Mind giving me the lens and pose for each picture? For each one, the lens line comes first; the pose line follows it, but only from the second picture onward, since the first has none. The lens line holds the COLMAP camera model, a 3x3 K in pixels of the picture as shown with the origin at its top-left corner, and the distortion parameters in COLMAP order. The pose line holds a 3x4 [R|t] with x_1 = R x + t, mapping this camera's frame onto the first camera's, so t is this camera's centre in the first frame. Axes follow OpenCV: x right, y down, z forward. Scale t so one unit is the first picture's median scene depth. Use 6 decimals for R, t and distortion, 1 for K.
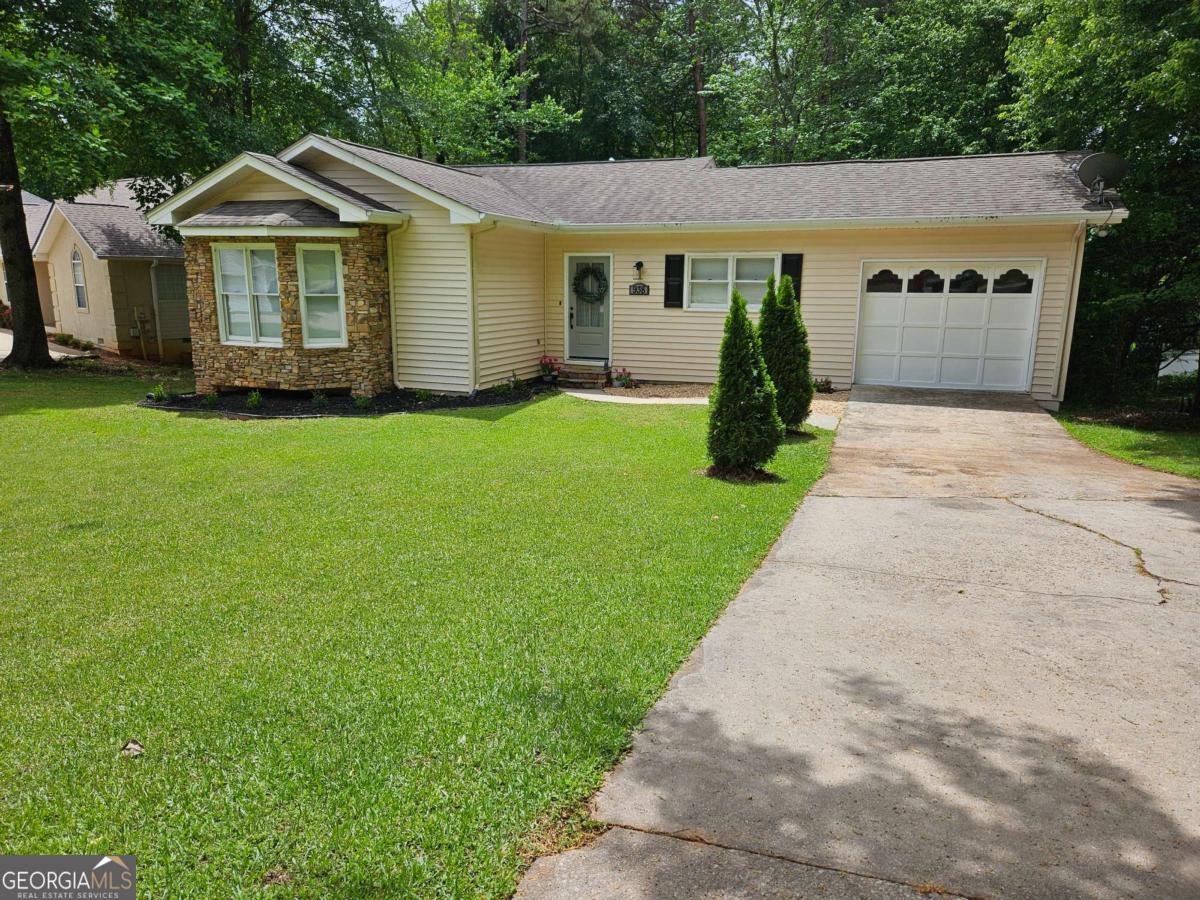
lens RADIAL K [[813.5, 0, 601.4], [0, 813.5, 445.3], [0, 0, 1]] dist [0.030924, -0.024564]
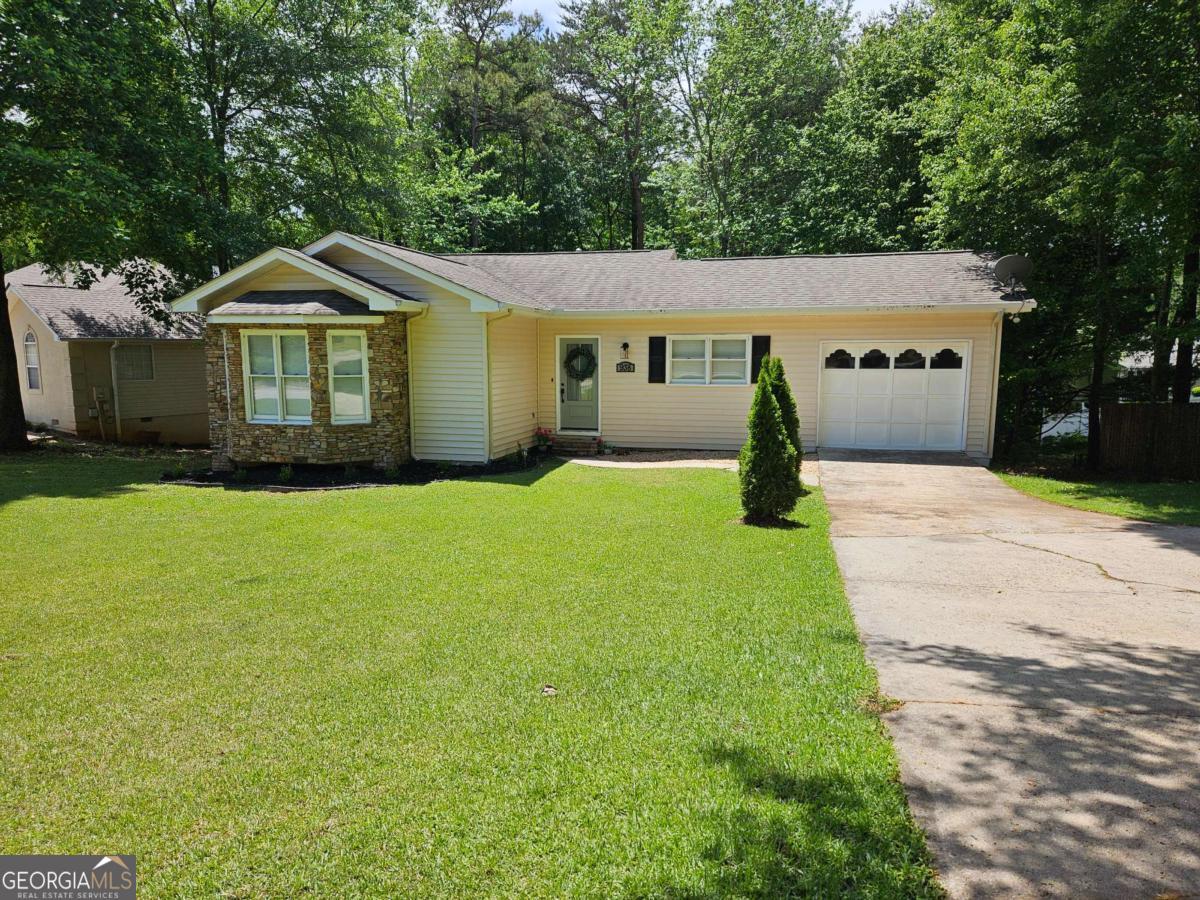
lens RADIAL K [[813.5, 0, 599.2], [0, 813.5, 459.2], [0, 0, 1]] dist [0.030924, -0.024564]
pose [[0.993061, -0.022633, 0.115403, -0.135309], [0.030637, 0.997211, -0.068061, 0.010688], [-0.113540, 0.071124, 0.990984, -0.106649]]
